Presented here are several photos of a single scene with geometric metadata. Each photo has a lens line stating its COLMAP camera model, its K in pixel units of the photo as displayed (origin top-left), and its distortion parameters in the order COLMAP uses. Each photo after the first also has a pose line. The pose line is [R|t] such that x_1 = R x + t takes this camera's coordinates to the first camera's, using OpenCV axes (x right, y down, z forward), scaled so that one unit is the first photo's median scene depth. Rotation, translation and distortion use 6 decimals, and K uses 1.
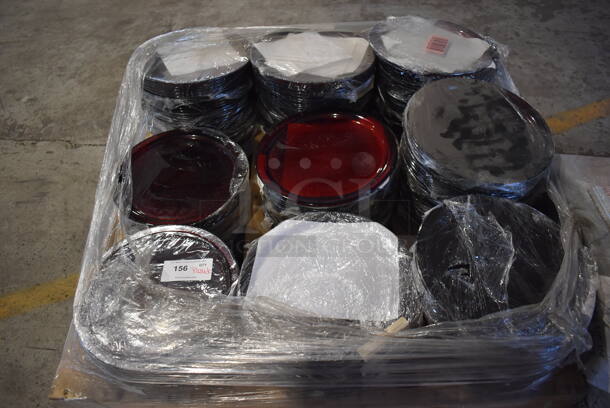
lens RADIAL K [[466.4, 0, 303.2], [0, 466.4, 204.5], [0, 0, 1]] dist [-0.114196, 0.027220]
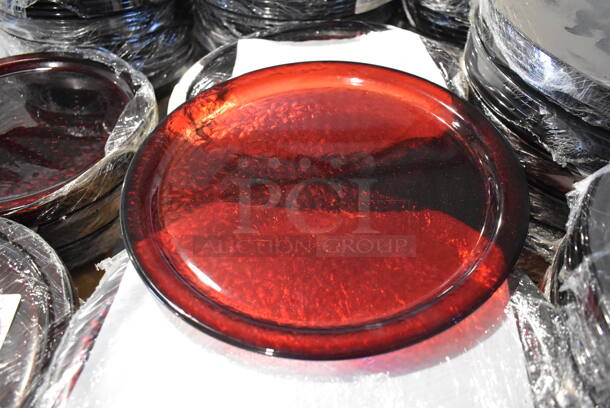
lens RADIAL K [[466.4, 0, 305.9], [0, 466.4, 203.5], [0, 0, 1]] dist [-0.114196, 0.027220]
pose [[0.997650, 0.031601, 0.060788, 0.016405], [-0.027142, 0.996975, -0.072831, 0.048918], [-0.062905, 0.071010, 0.995490, 0.484169]]
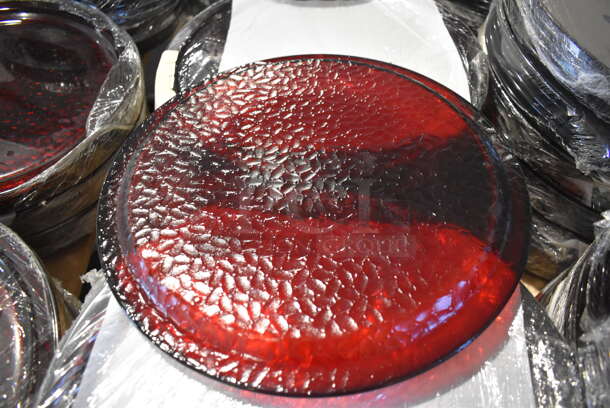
lens RADIAL K [[466.4, 0, 306.4], [0, 466.4, 203.7], [0, 0, 1]] dist [-0.114196, 0.027220]
pose [[0.994133, 0.050065, 0.095885, 0.005470], [-0.057500, 0.995417, 0.076410, -0.001854], [-0.091620, -0.081475, 0.992455, 0.512939]]
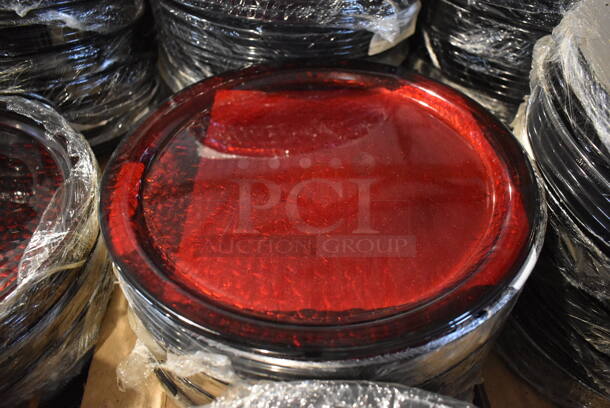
lens RADIAL K [[466.4, 0, 306.8], [0, 466.4, 203.2], [0, 0, 1]] dist [-0.114196, 0.027220]
pose [[0.993520, 0.035616, 0.107937, 0.004539], [-0.027789, 0.996932, -0.073167, -0.052709], [-0.110212, 0.069694, 0.991462, 0.608650]]
